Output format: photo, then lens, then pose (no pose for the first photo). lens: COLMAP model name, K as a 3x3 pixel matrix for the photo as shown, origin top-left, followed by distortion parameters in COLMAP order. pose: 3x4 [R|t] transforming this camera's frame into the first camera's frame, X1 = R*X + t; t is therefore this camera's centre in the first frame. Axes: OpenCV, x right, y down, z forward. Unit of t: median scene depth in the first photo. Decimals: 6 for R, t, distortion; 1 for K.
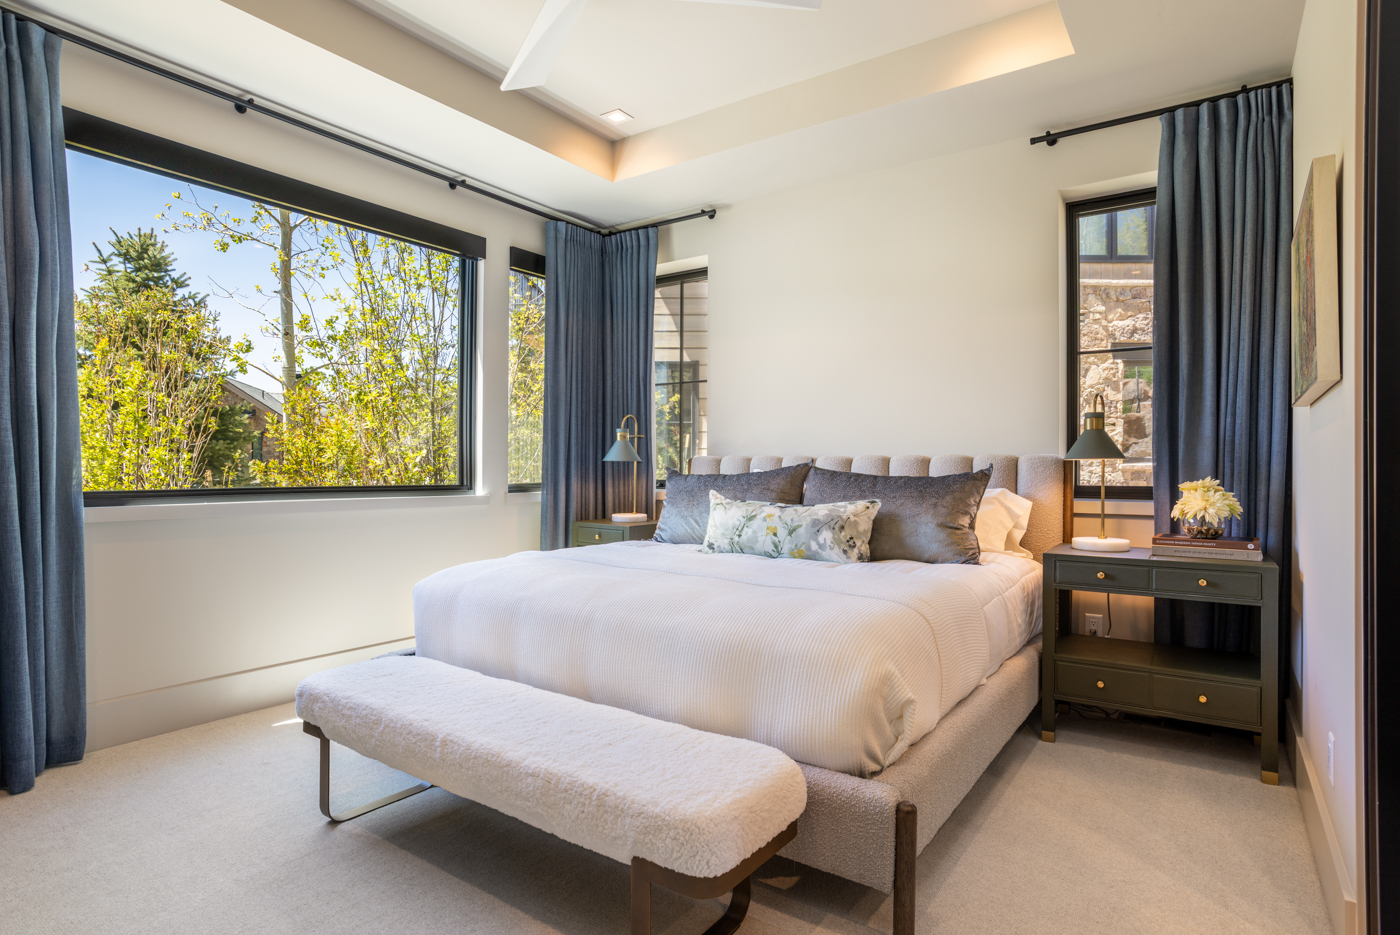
lens RADIAL K [[743.3, 0, 700.0], [0, 743.3, 467.5], [0, 0, 1]] dist [-0.001087, -0.000315]
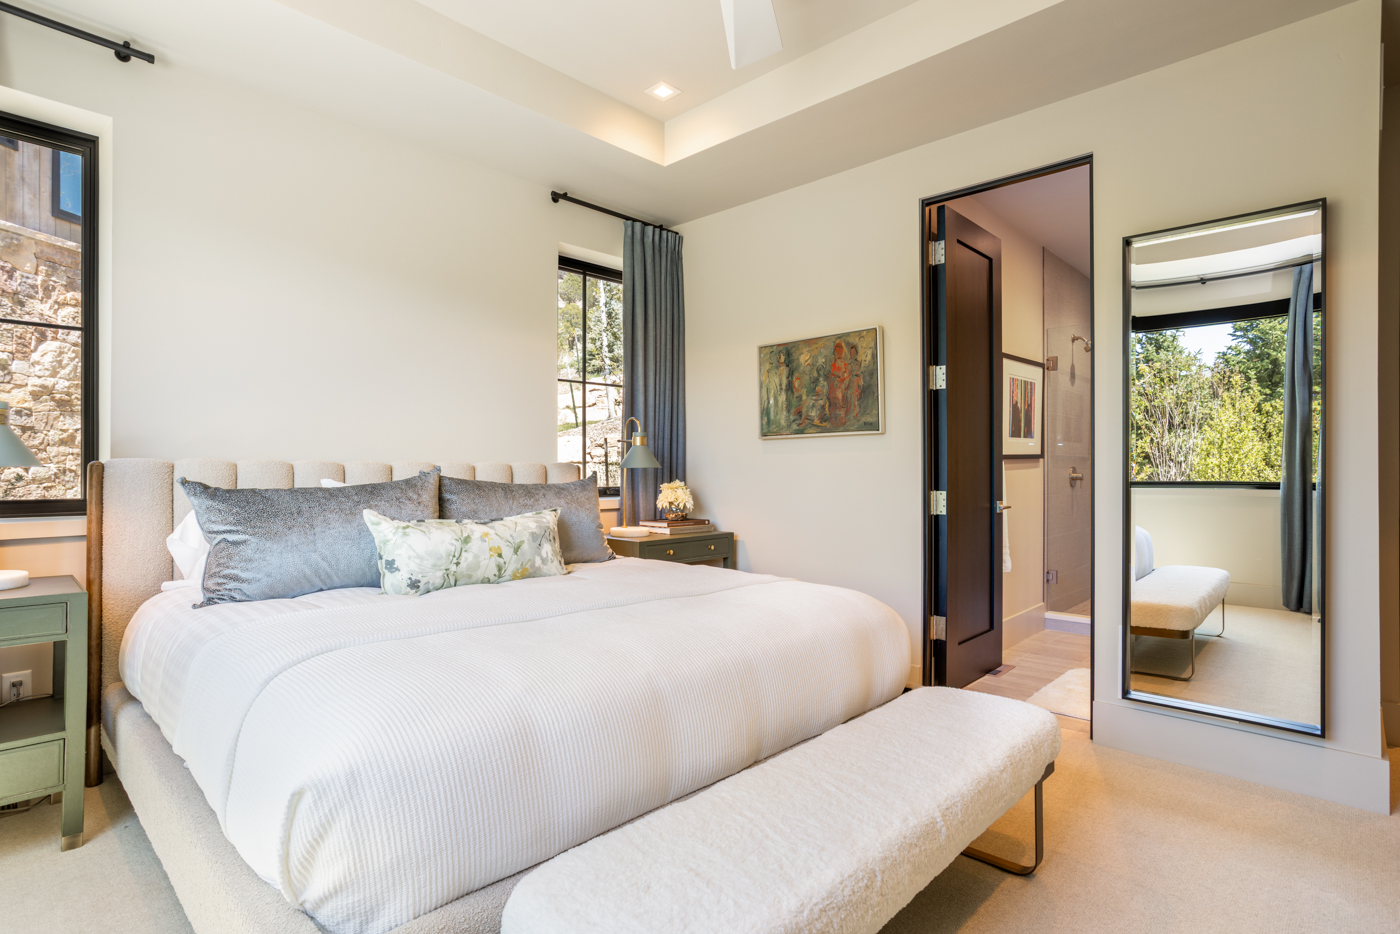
lens RADIAL K [[743.3, 0, 700.0], [0, 743.3, 467.0], [0, 0, 1]] dist [-0.001087, -0.000315]
pose [[0.150041, 0.005903, 0.988662, -0.706841], [0.006621, 0.999954, -0.006975, -0.003742], [-0.988658, 0.007592, 0.149995, 0.643791]]
